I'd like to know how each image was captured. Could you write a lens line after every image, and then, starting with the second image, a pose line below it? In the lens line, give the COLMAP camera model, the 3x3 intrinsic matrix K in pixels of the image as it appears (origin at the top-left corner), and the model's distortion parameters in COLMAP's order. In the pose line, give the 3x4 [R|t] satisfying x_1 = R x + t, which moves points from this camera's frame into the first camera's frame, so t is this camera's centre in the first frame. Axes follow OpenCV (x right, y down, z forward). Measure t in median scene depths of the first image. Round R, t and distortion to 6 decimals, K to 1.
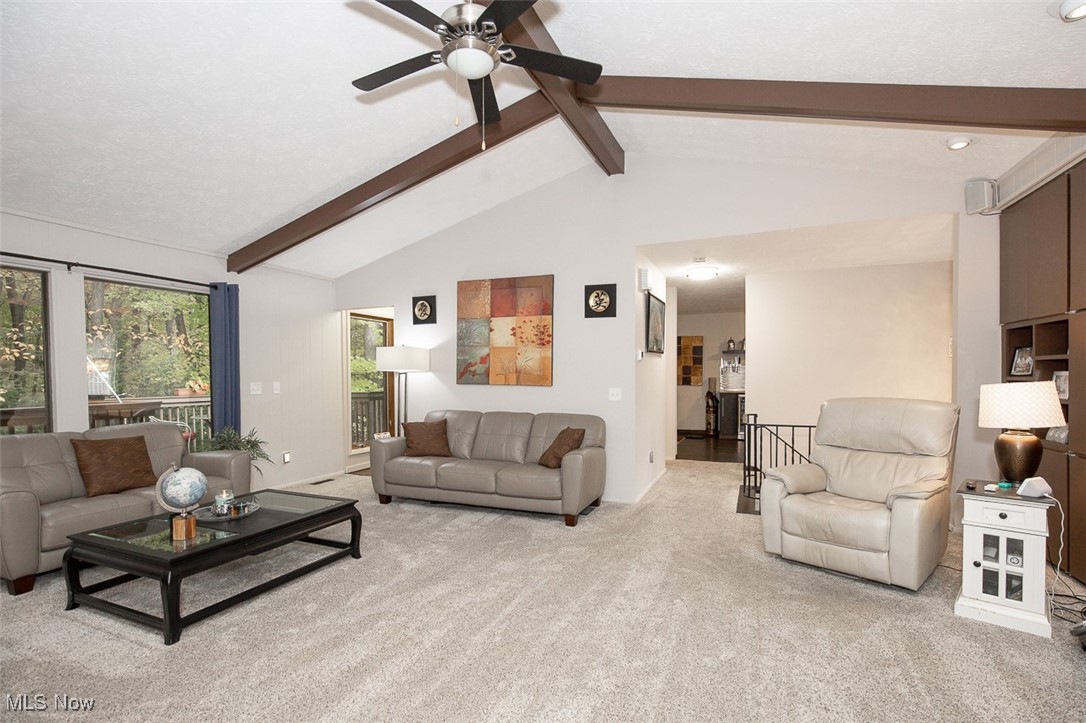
lens RADIAL K [[510.9, 0, 542.0], [0, 510.9, 391.1], [0, 0, 1]] dist [-0.002133, -0.000035]
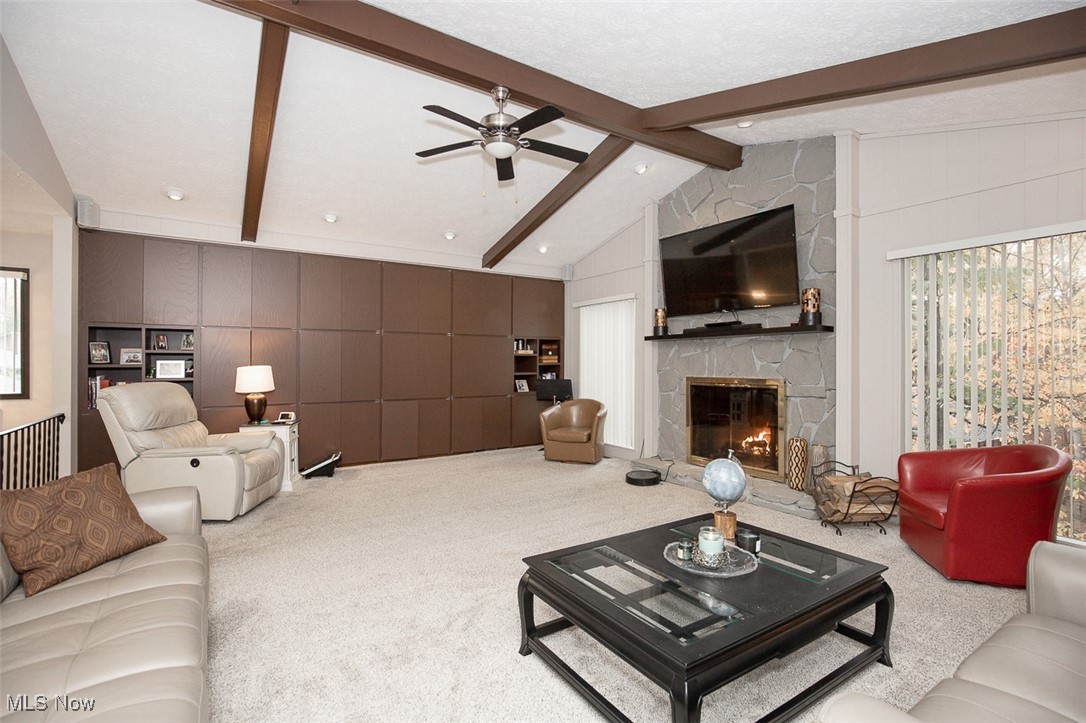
lens RADIAL K [[498.5, 0, 543.0], [0, 498.5, 361.5], [0, 0, 1]] dist [-0.004590, -0.000242]
pose [[-0.836398, 0.002697, 0.548116, -0.470292], [0.017382, 0.999615, 0.021606, -0.029528], [-0.547847, 0.027599, -0.836124, 0.987741]]
